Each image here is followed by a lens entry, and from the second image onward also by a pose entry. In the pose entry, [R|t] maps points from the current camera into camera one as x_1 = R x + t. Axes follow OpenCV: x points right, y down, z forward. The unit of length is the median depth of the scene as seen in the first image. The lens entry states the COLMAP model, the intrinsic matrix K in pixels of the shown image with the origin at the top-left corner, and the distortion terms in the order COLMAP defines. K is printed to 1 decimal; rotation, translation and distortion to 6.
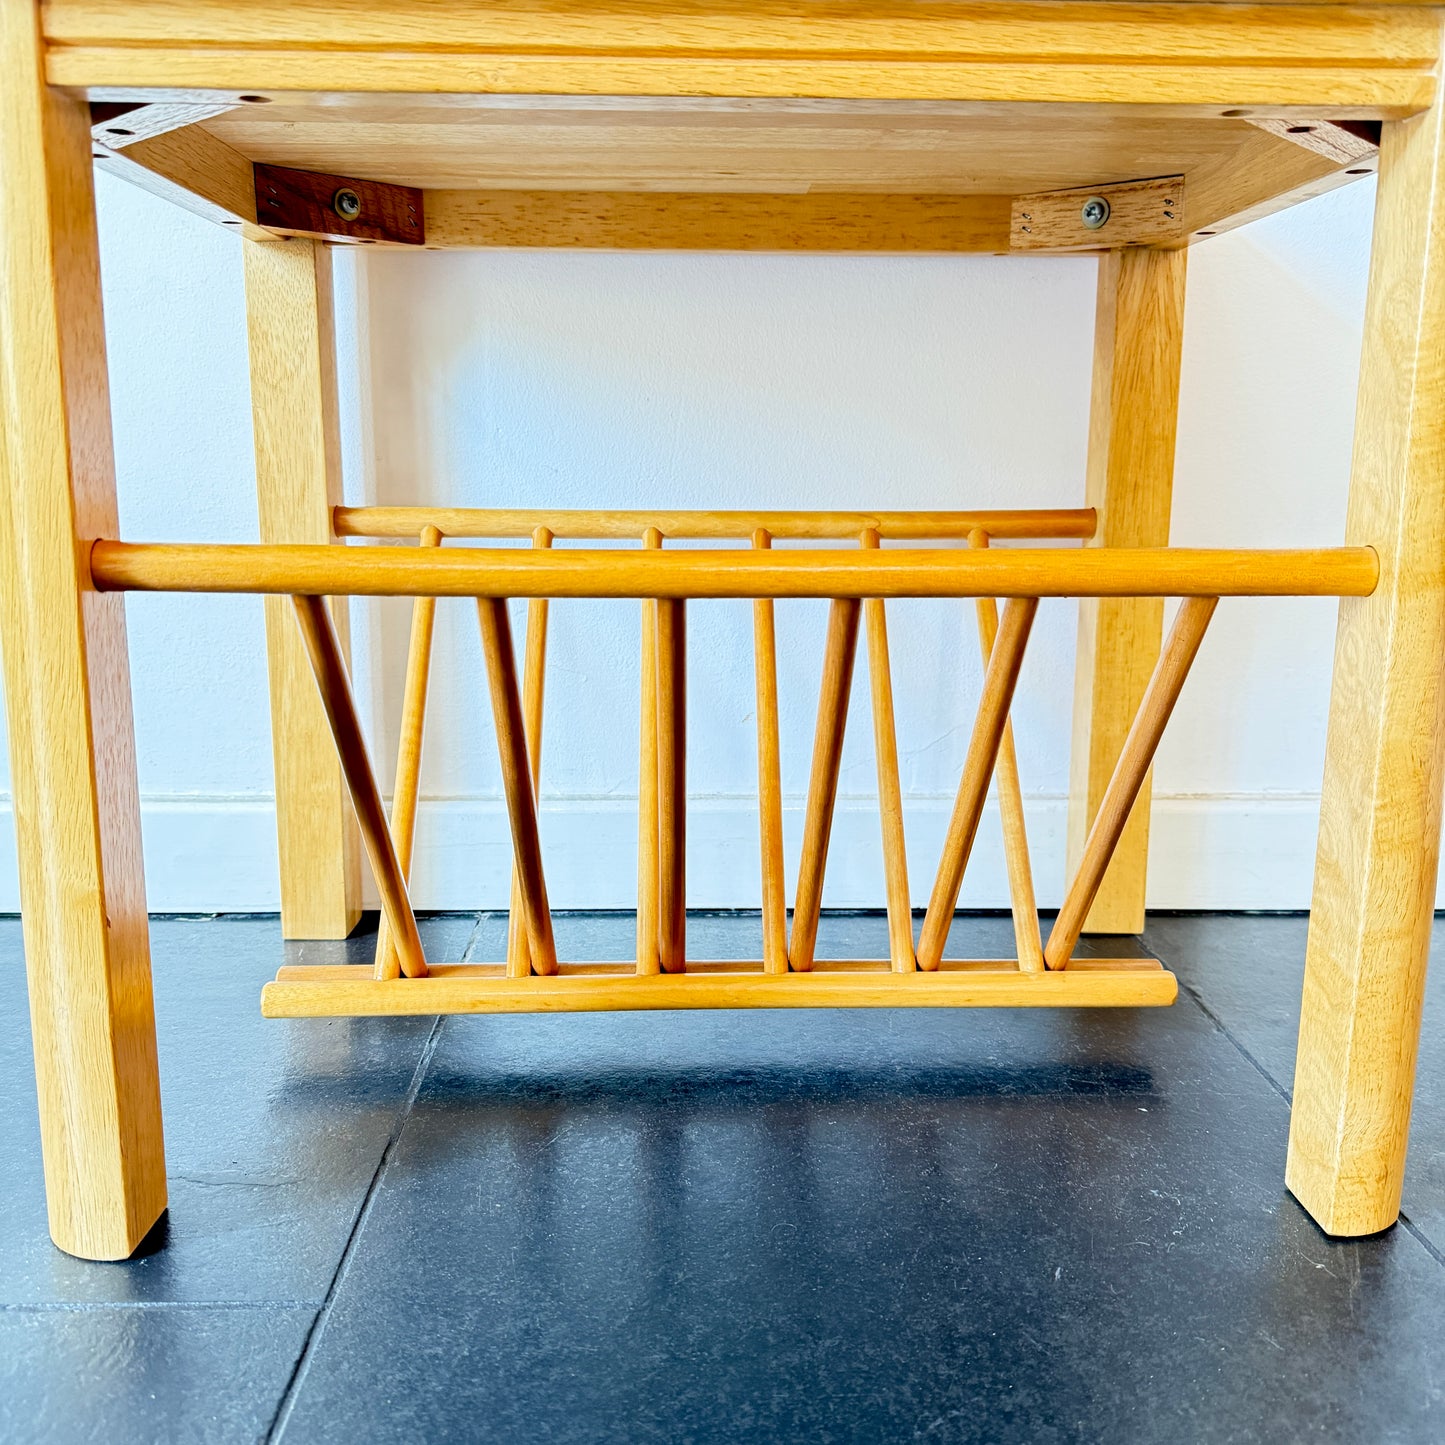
lens RADIAL K [[1403.2, 0, 735.4], [0, 1403.2, 754.7], [0, 0, 1]] dist [-0.011191, 0.000000]
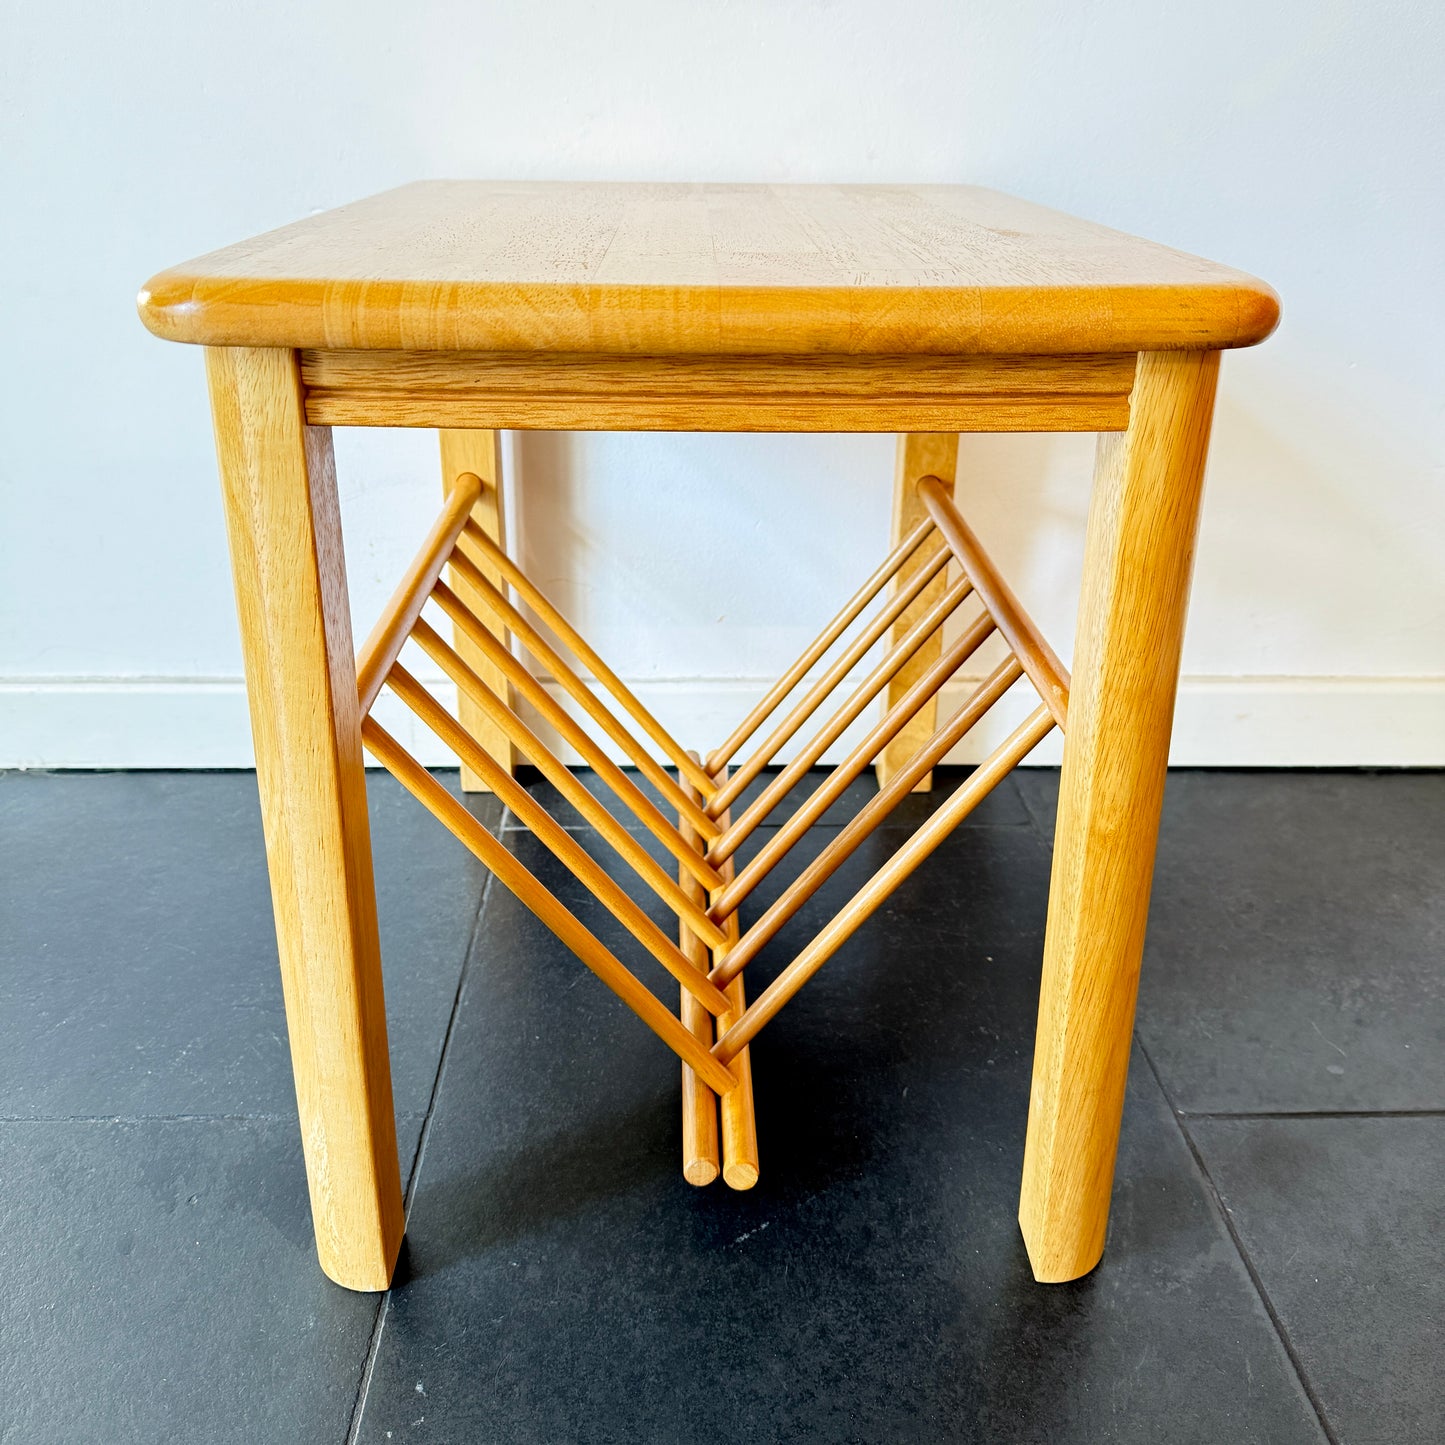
lens RADIAL K [[1405.4, 0, 738.7], [0, 1405.4, 666.2], [0, 0, 1]] dist [-0.013078, 0.000000]
pose [[0.999973, 0.006177, -0.004026, 0.054255], [-0.005363, 0.984070, 0.177703, -0.374753], [0.005060, -0.177677, 0.984076, -0.441134]]
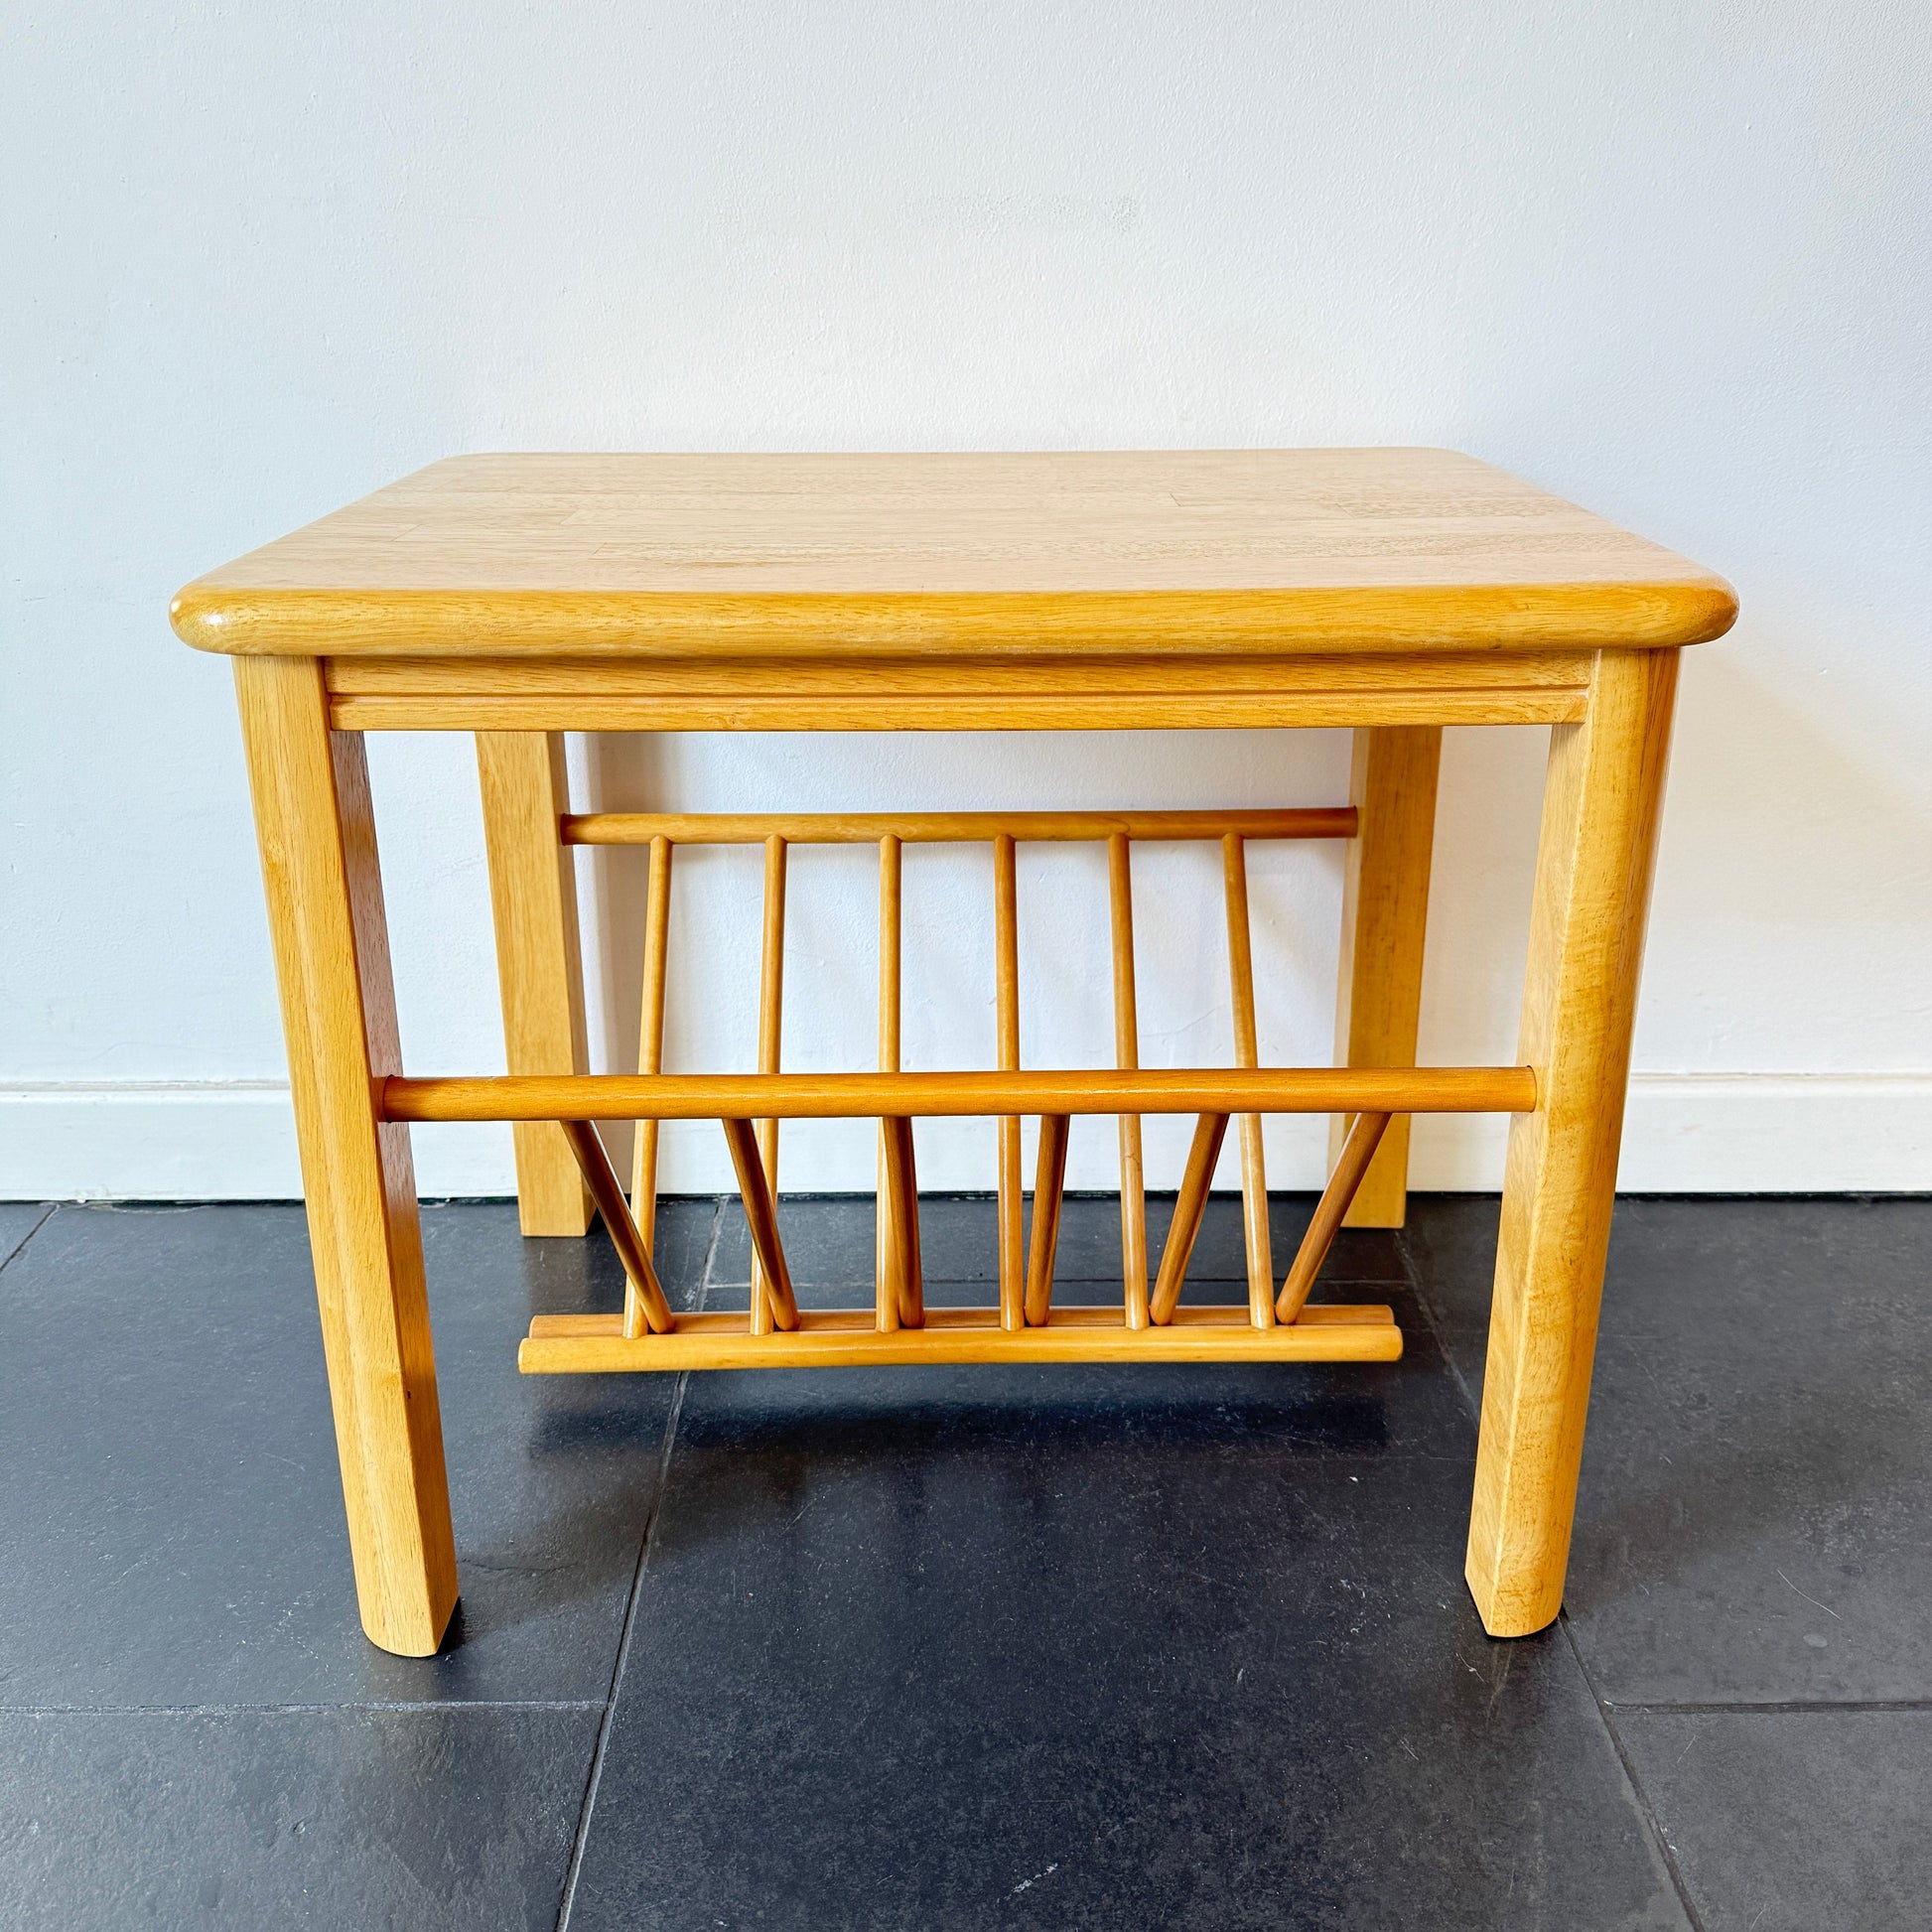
lens RADIAL K [[1879.0, 0, 987.3], [0, 1879.0, 900.7], [0, 0, 1]] dist [-0.013078, 0.000000]
pose [[0.999698, 0.001246, -0.024530, 0.063097], [0.002302, 0.989567, 0.144054, -0.501917], [0.024453, -0.144067, 0.989266, -0.453344]]
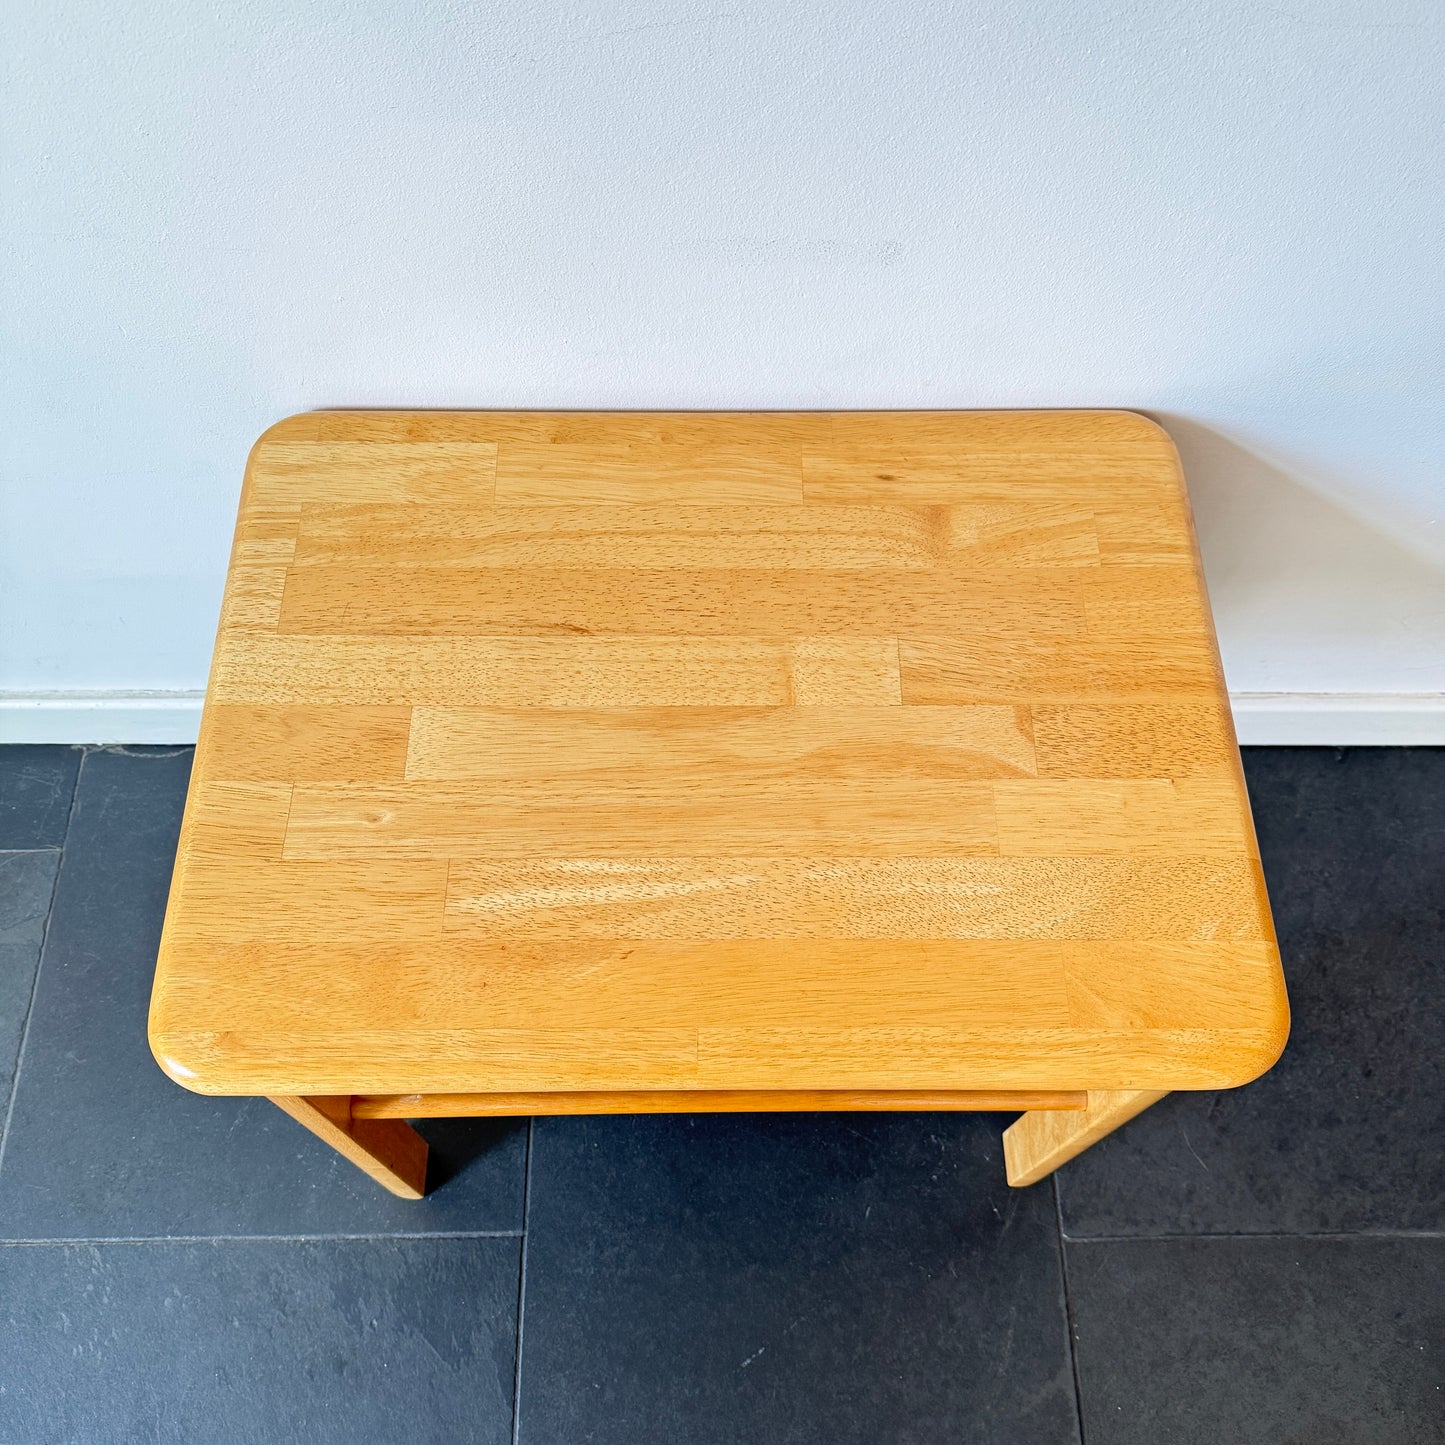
lens RADIAL K [[1390.0, 0, 735.0], [0, 1390.0, 724.5], [0, 0, 1]] dist [-0.011914, 0.000000]
pose [[0.999504, 0.031438, -0.001675, 0.012787], [-0.018006, 0.614466, 0.788738, -1.791131], [0.025825, -0.788317, 0.614727, 0.309578]]
